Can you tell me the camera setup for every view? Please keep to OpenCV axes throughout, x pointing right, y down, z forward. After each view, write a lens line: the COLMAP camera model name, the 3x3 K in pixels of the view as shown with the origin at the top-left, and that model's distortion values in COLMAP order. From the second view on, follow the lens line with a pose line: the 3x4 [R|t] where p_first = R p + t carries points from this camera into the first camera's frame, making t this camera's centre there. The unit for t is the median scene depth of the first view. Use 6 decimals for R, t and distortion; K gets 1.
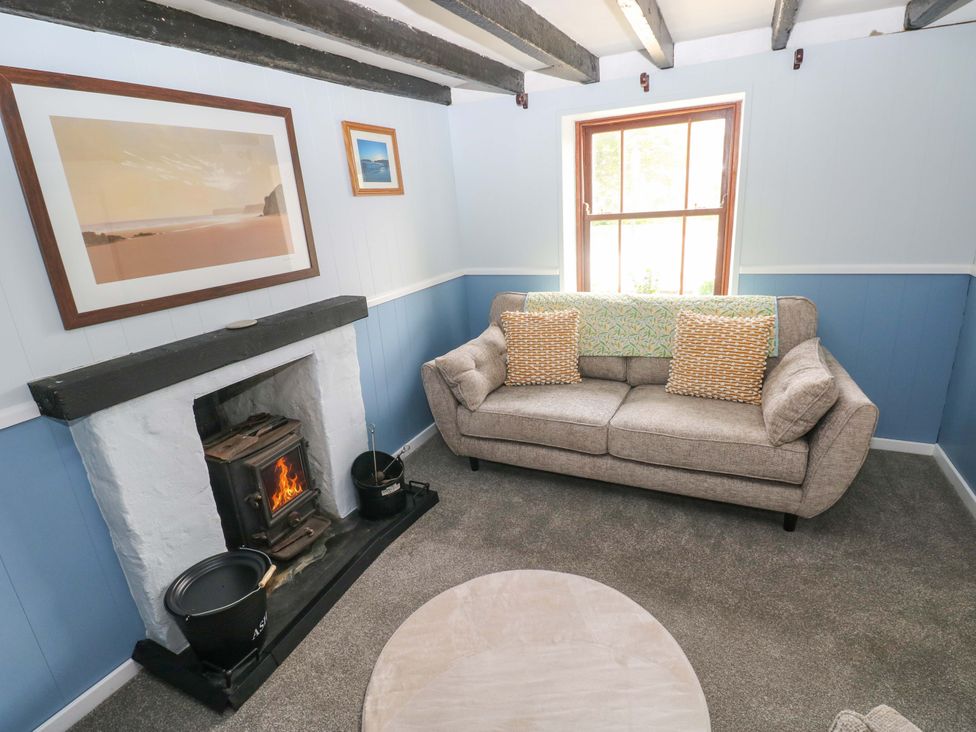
lens RADIAL K [[517.3, 0, 492.3], [0, 517.3, 355.5], [0, 0, 1]] dist [0.001817, -0.010759]
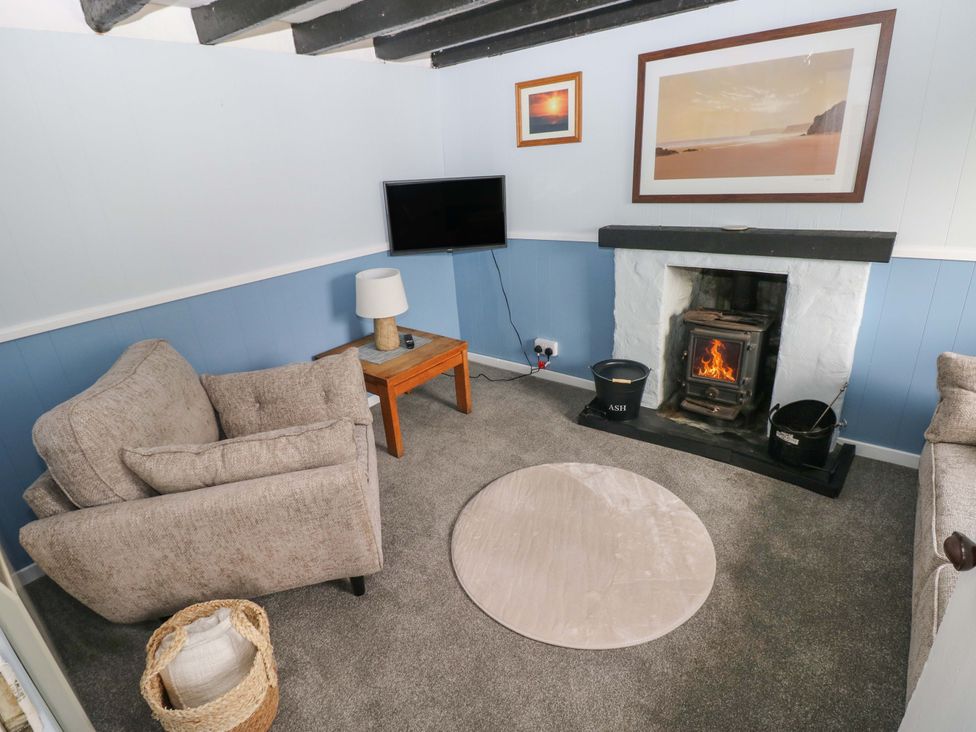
lens RADIAL K [[517.3, 0, 488.4], [0, 517.3, 361.3], [0, 0, 1]] dist [0.001817, -0.010759]
pose [[-0.226349, 0.420157, -0.878769, 0.885810], [-0.208282, 0.860439, 0.465041, -0.239933], [0.951517, 0.288293, -0.107248, 0.659577]]
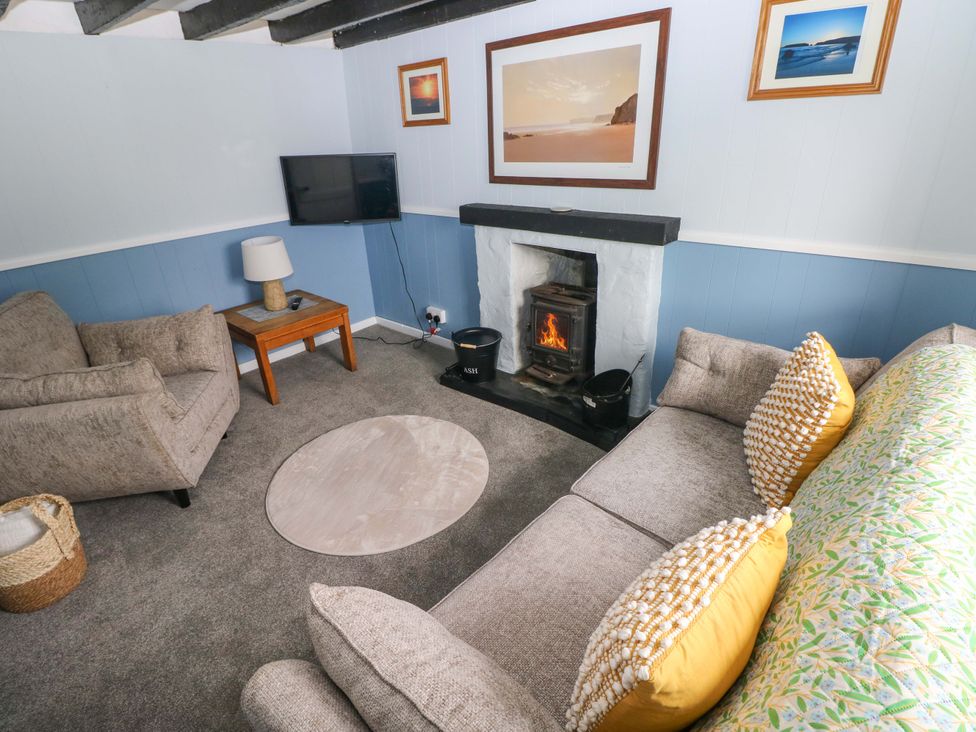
lens RADIAL K [[517.3, 0, 489.2], [0, 517.3, 366.3], [0, 0, 1]] dist [0.001817, -0.010759]
pose [[-0.293857, 0.462444, -0.836537, 0.908450], [-0.217523, 0.819860, 0.529635, -0.403285], [0.930769, 0.337603, -0.140329, 1.154177]]
